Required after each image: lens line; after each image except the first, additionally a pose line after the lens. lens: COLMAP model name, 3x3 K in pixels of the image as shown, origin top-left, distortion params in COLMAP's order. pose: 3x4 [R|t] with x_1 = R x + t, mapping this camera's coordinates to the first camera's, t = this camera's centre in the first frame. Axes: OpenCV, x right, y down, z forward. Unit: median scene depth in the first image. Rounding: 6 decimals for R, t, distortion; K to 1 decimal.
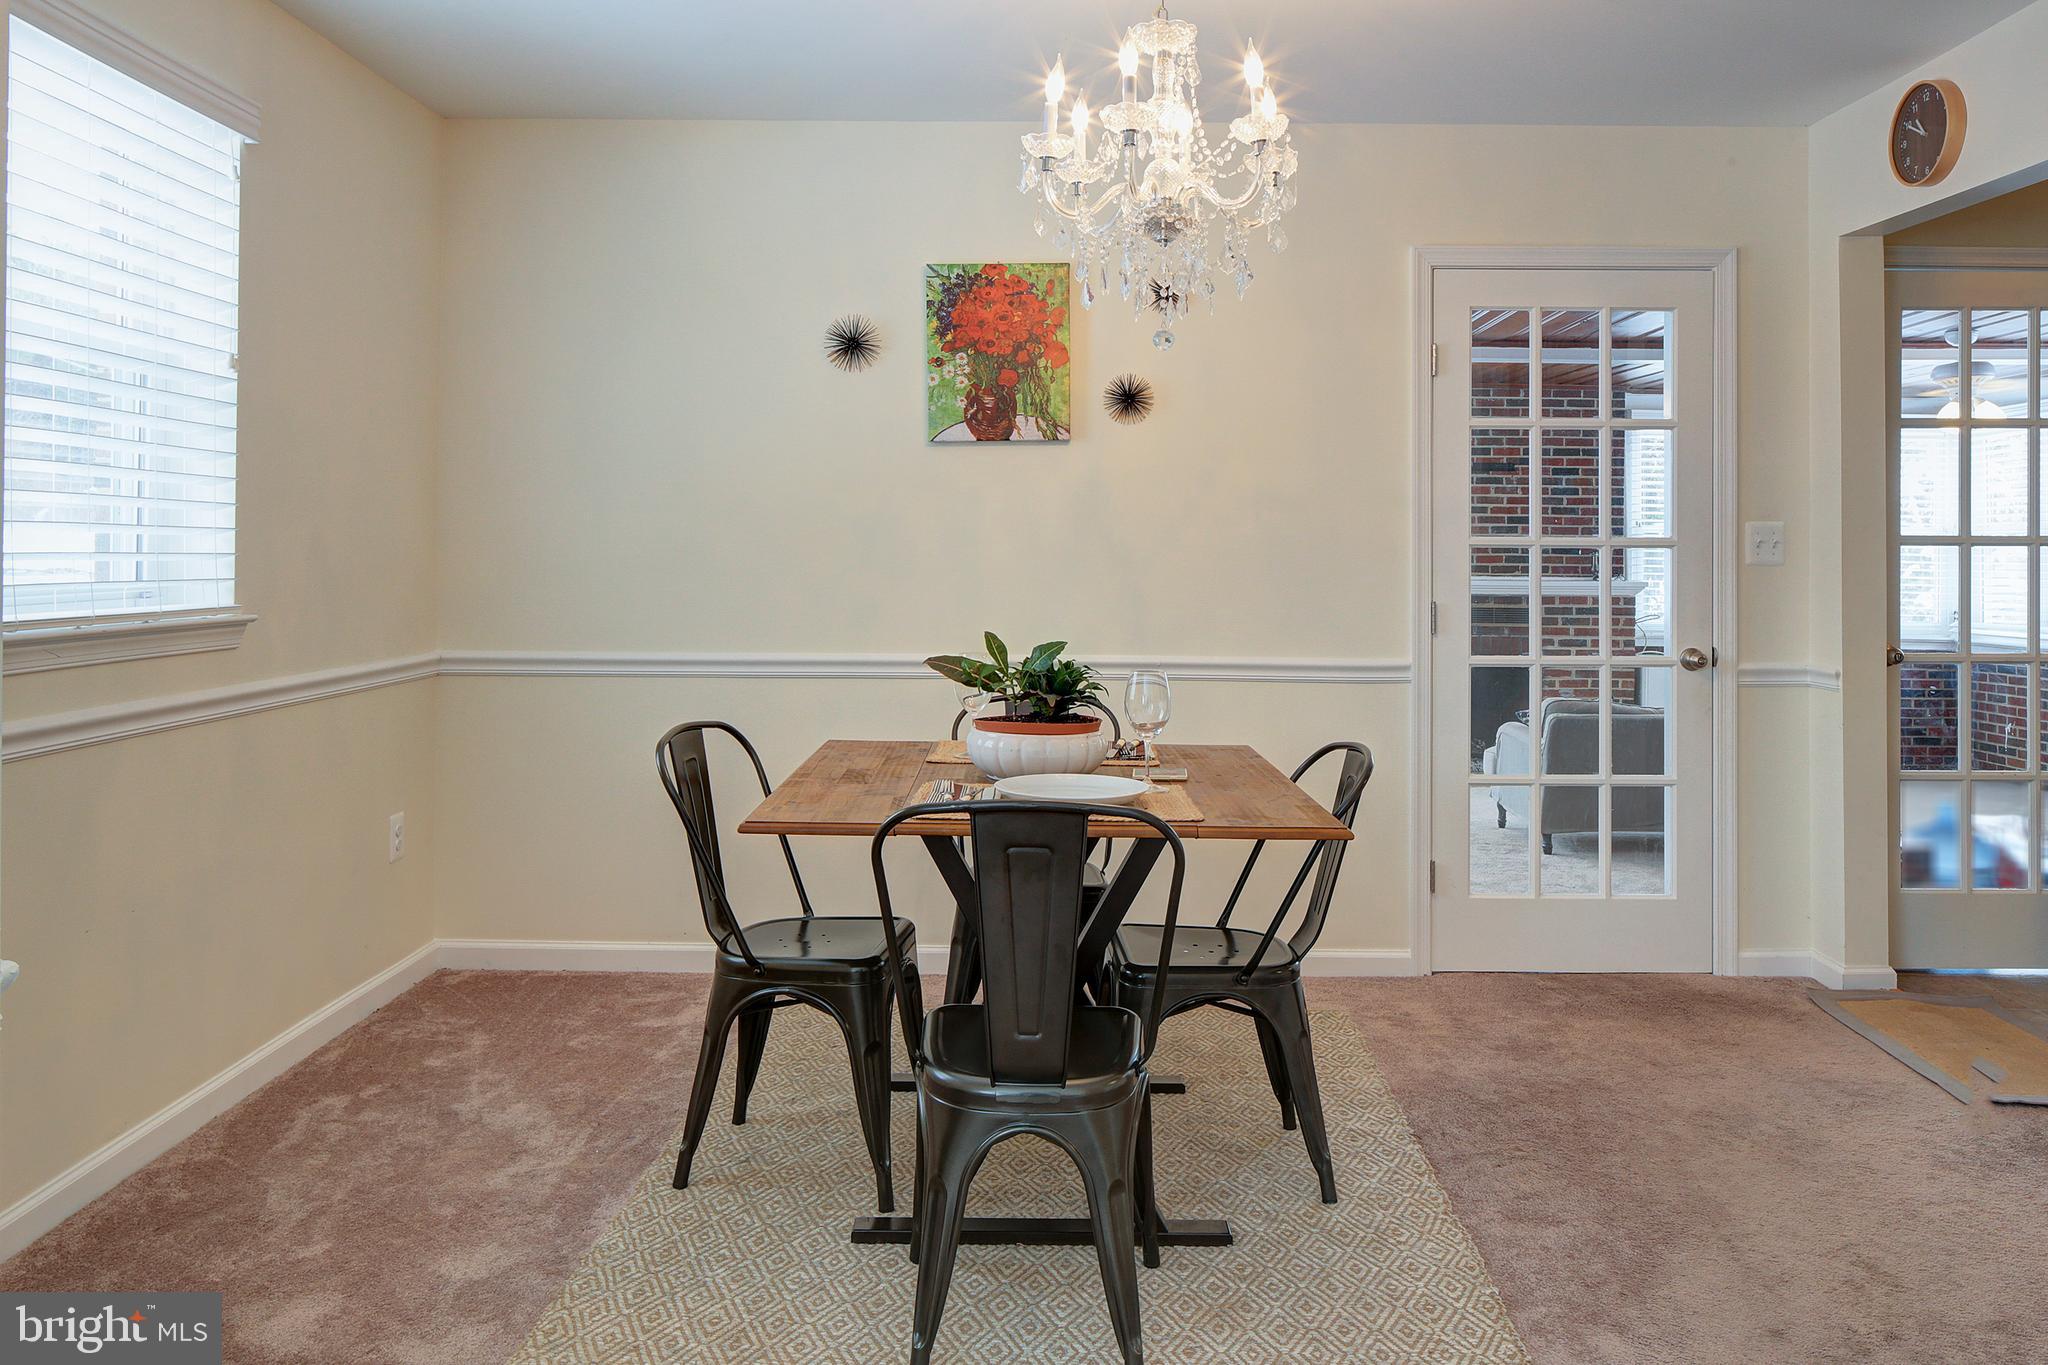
lens RADIAL K [[1486.5, 0, 1021.9], [0, 1486.5, 534.4], [0, 0, 1]] dist [-0.006176, -0.001940]
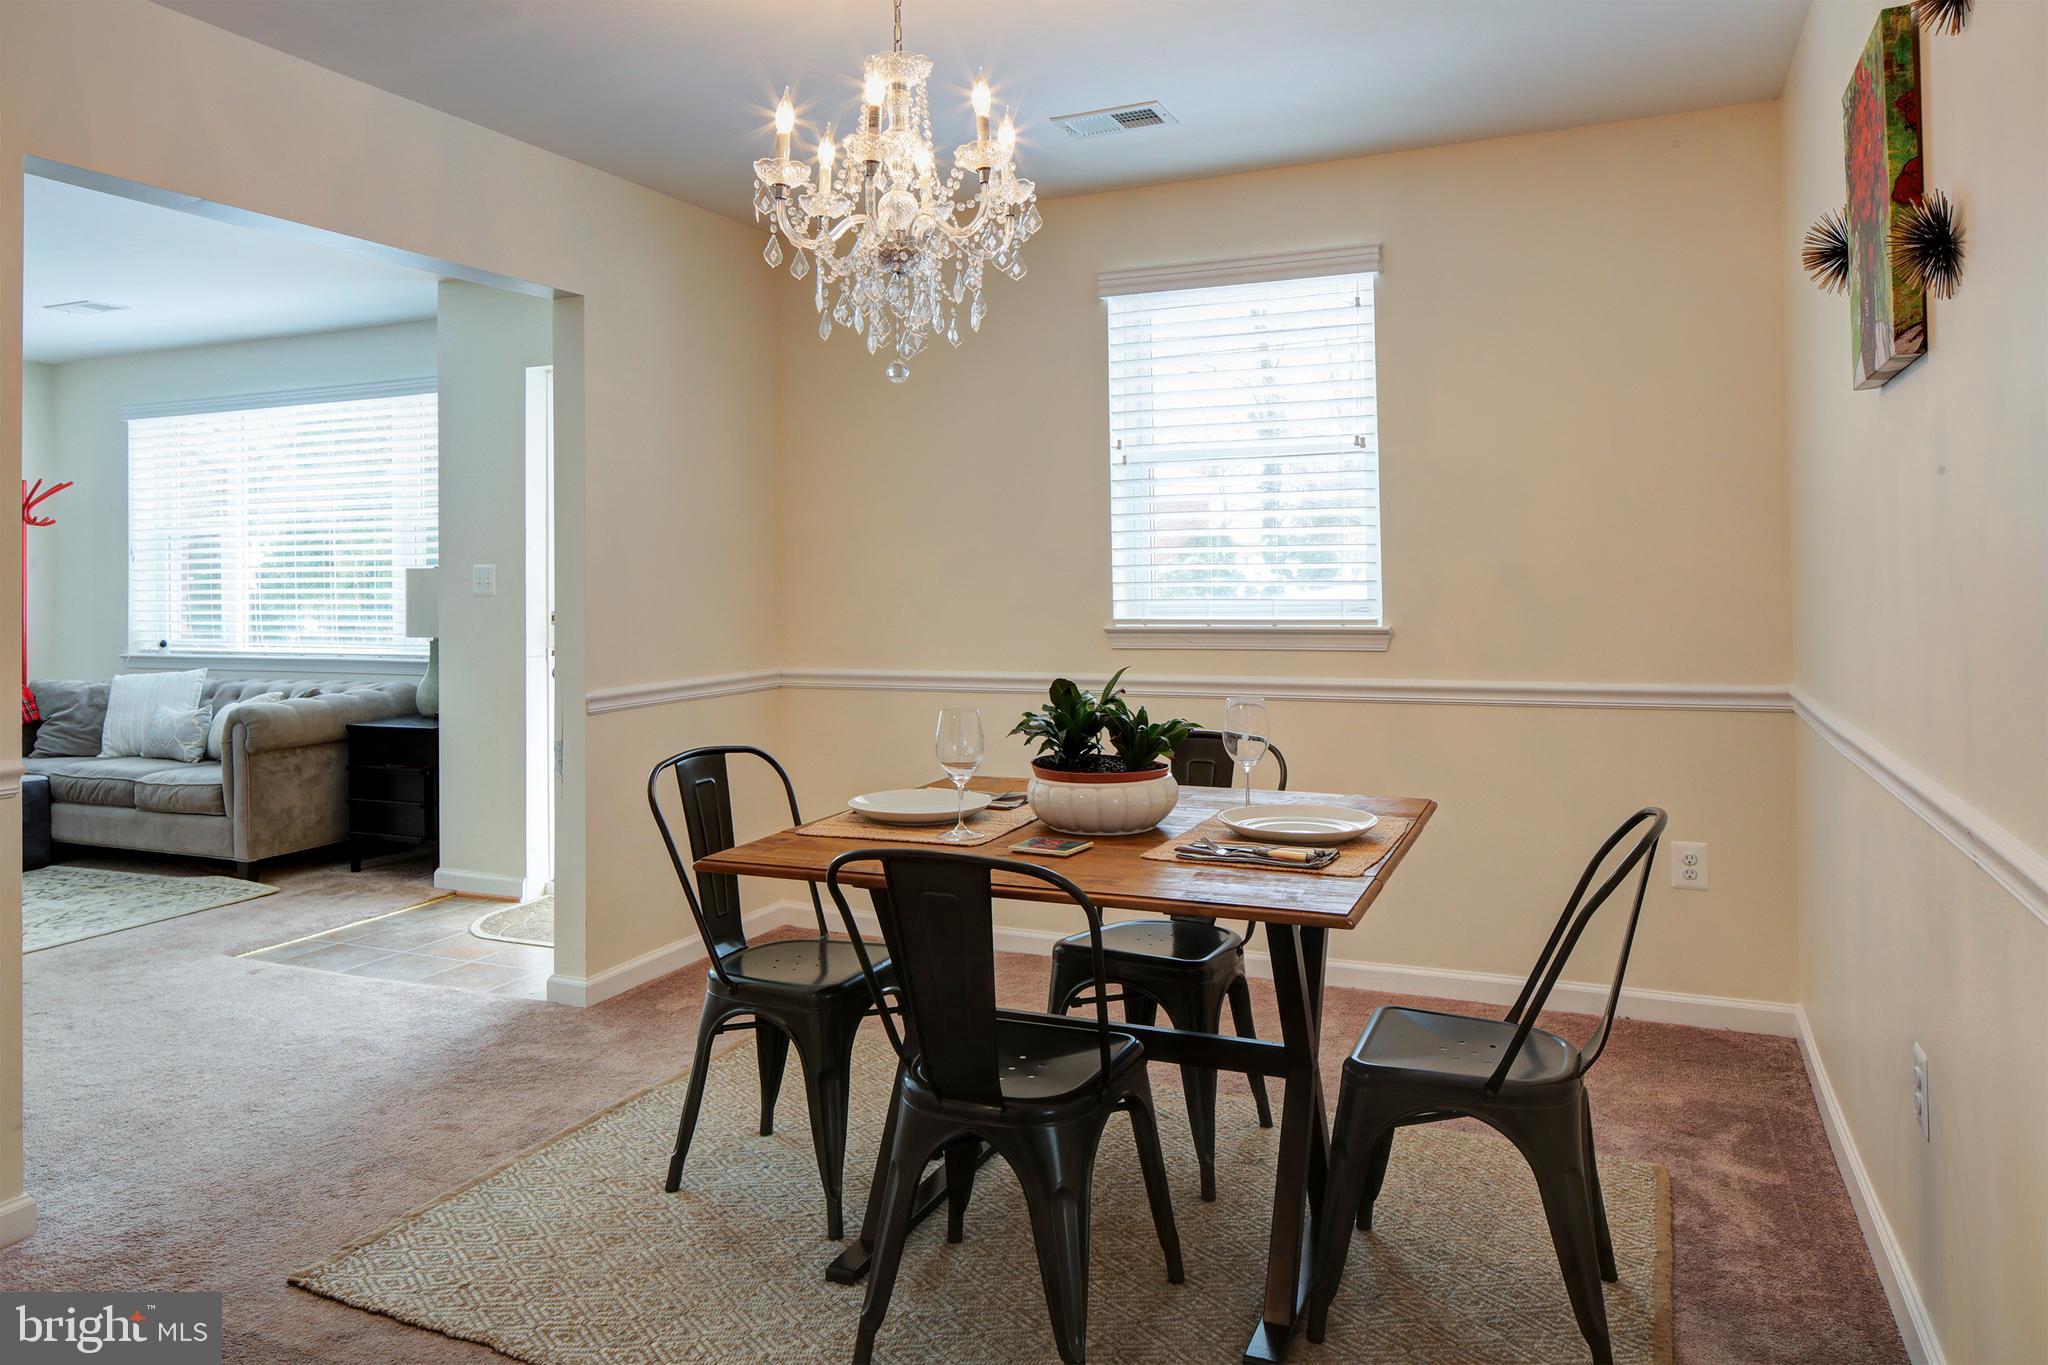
lens RADIAL K [[1387.3, 0, 1015.8], [0, 1387.3, 524.6], [0, 0, 1]] dist [-0.005863, 0.001473]
pose [[-0.386979, -0.030496, -0.921584, 0.768350], [0.023292, 0.998811, -0.042832, 0.009301], [0.921794, -0.038040, -0.385809, 1.186808]]
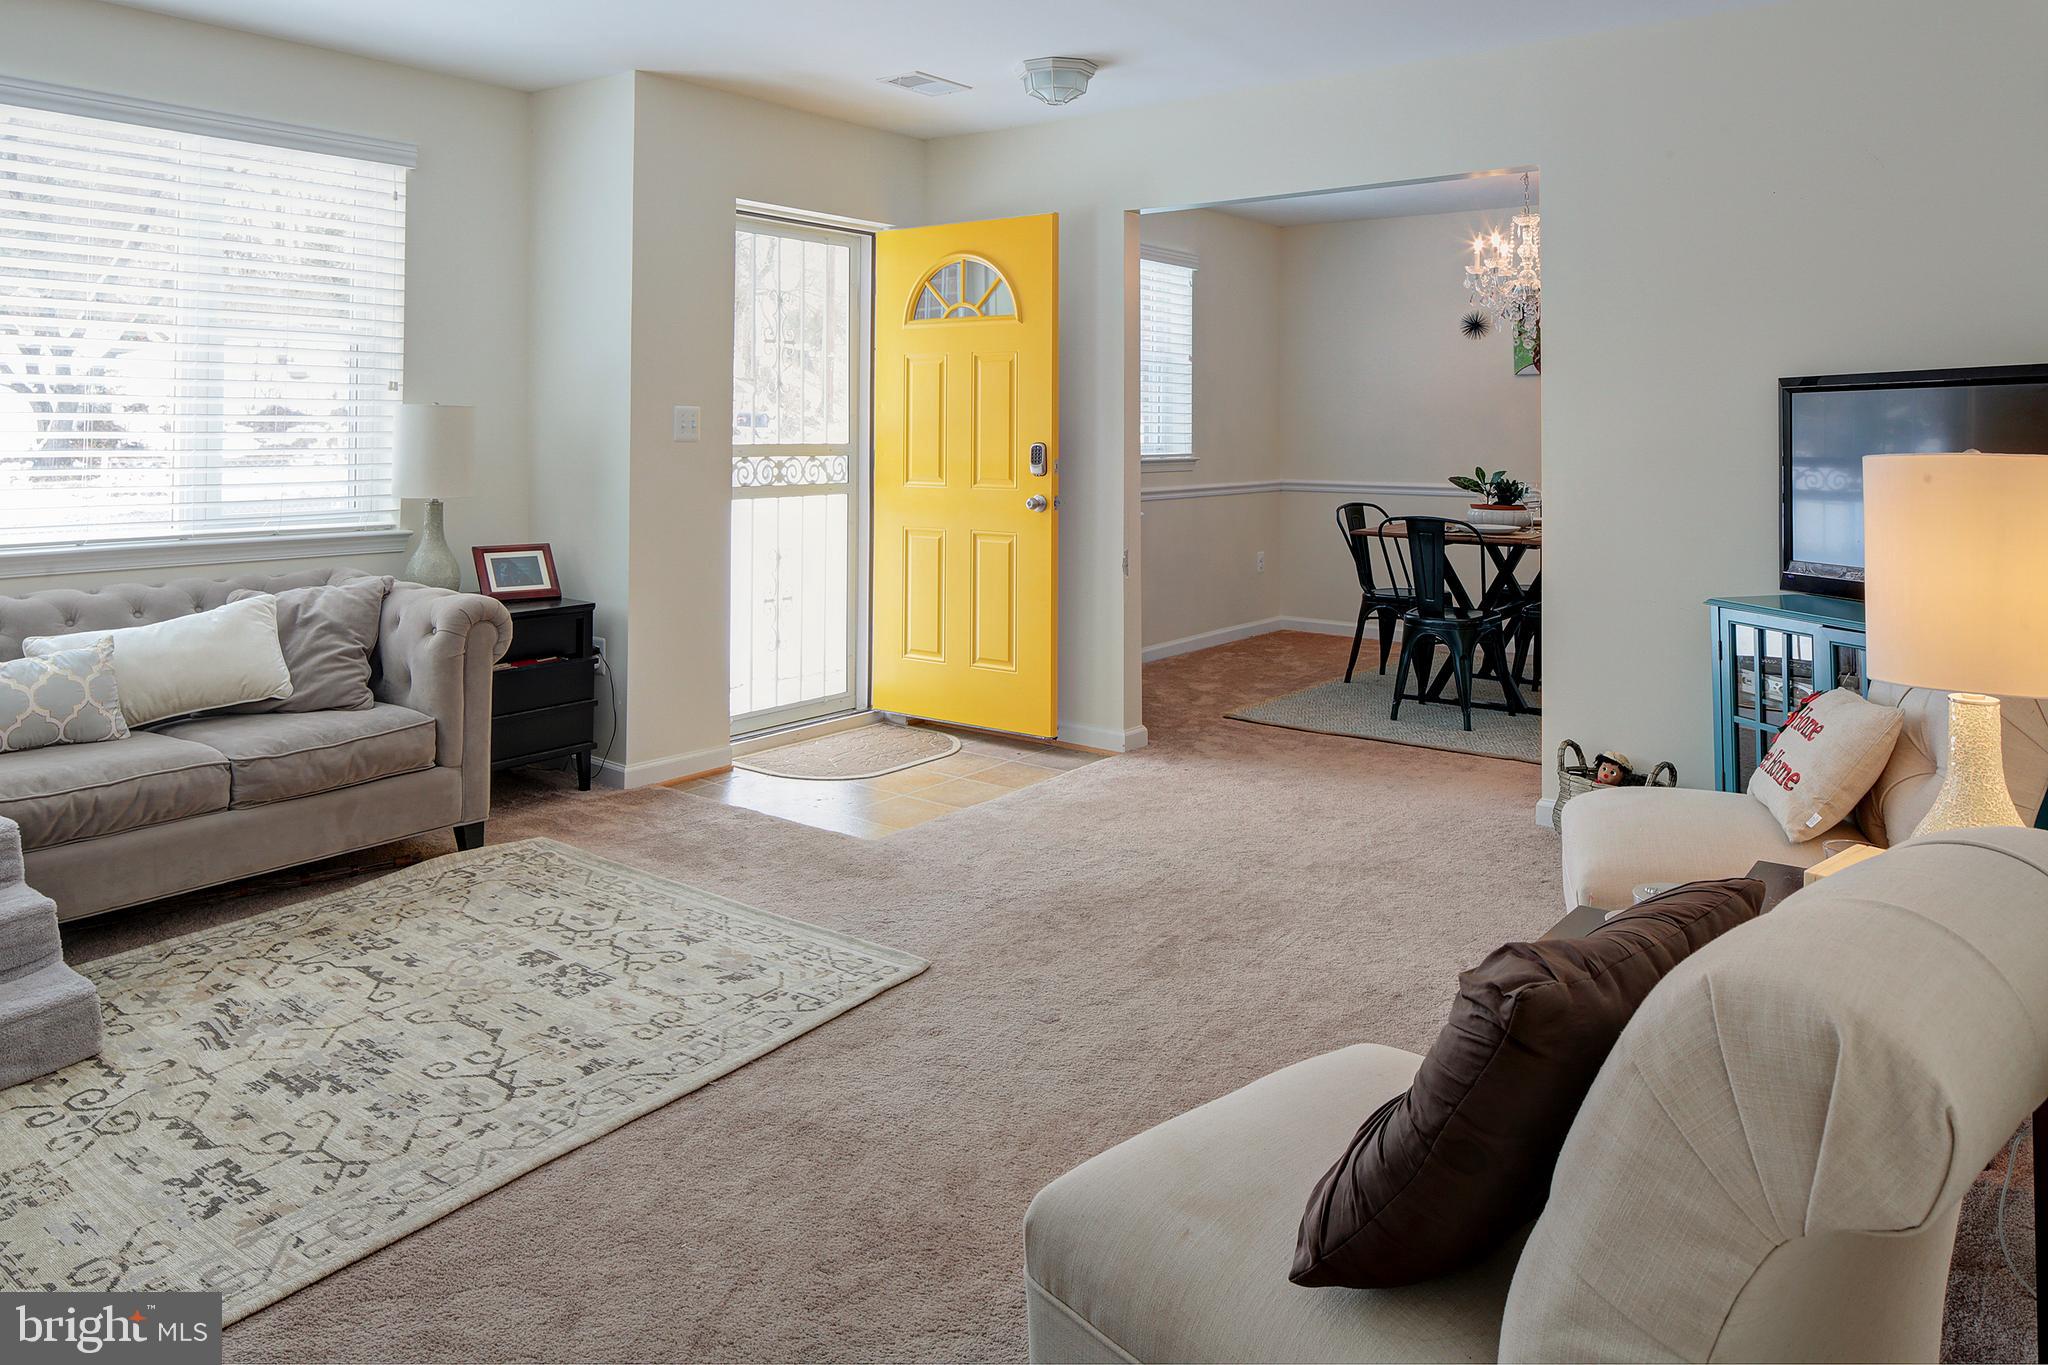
lens RADIAL K [[1372.9, 0, 1009.5], [0, 1372.9, 390.6], [0, 0, 1]] dist [-0.009569, 0.002690]
pose [[0.803200, -0.017763, -0.595445, 0.621199], [0.006910, 0.999766, -0.020504, -0.013515], [0.595670, 0.012355, 0.803134, -1.077306]]
